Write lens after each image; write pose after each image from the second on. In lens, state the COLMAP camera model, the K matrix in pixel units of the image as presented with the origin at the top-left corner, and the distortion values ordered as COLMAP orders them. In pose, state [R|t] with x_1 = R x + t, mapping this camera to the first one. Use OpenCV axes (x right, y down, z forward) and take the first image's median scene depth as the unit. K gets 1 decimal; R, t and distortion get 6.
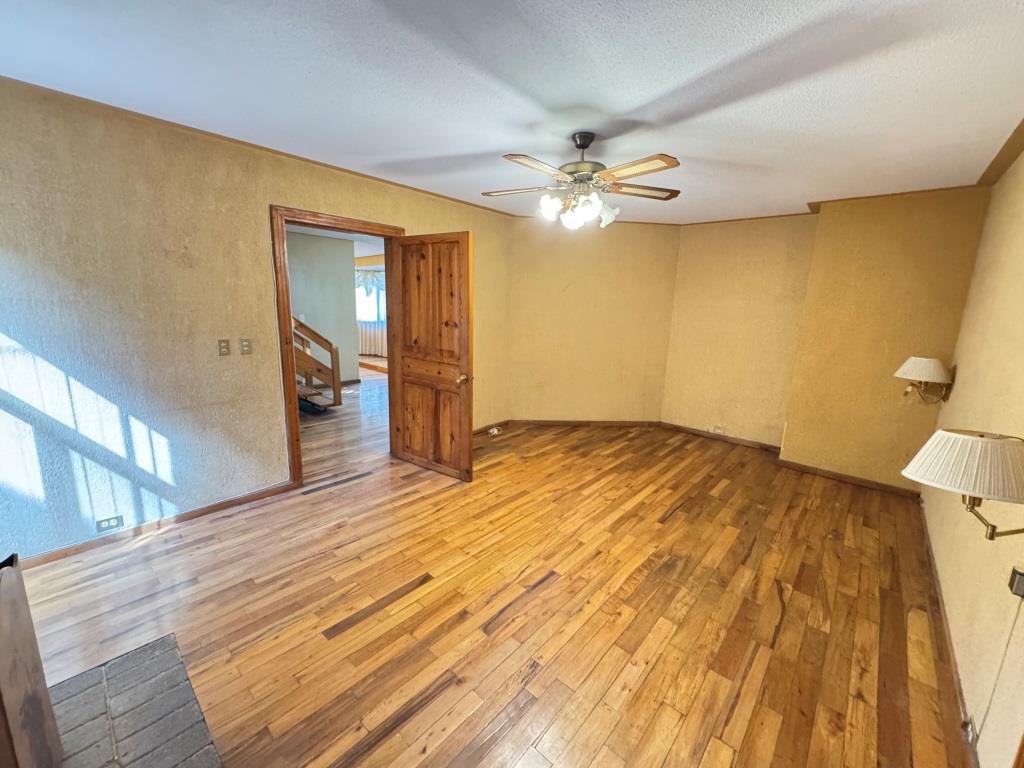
lens RADIAL K [[407.6, 0, 511.9], [0, 407.6, 382.5], [0, 0, 1]] dist [-0.002267, 0.000579]
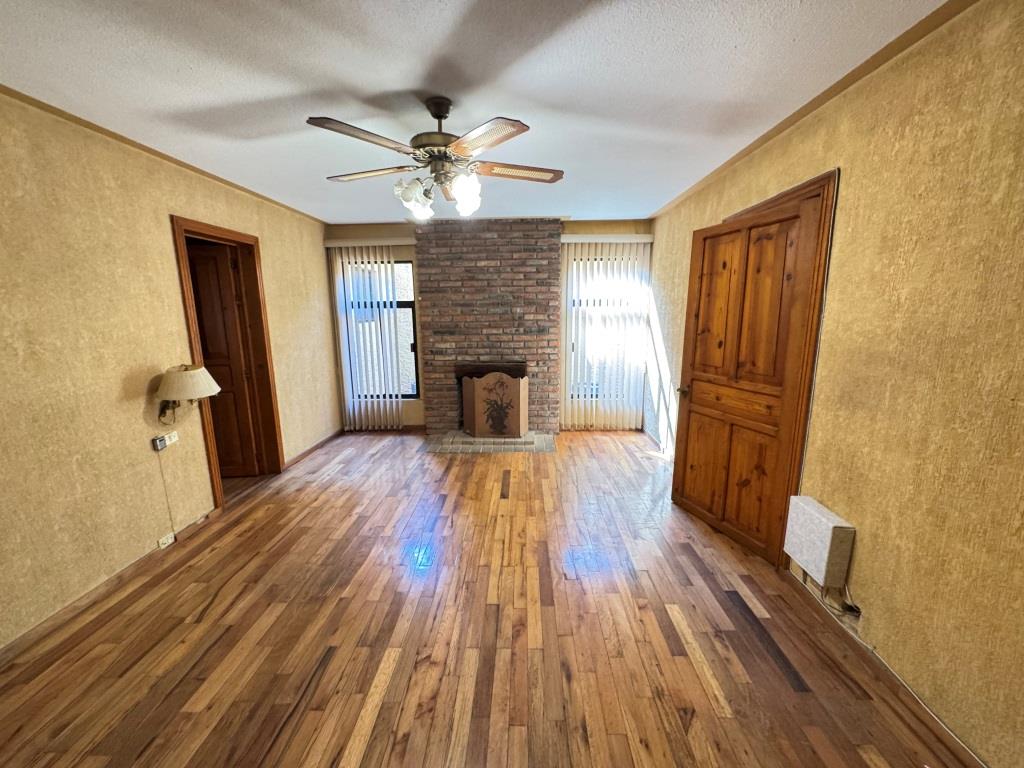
lens RADIAL K [[407.6, 0, 511.7], [0, 407.6, 385.1], [0, 0, 1]] dist [-0.002267, 0.000579]
pose [[-0.766102, 0.093531, -0.635877, 0.593416], [-0.138483, 0.942095, 0.305417, -0.314937], [0.627622, 0.322039, -0.708789, 1.720988]]
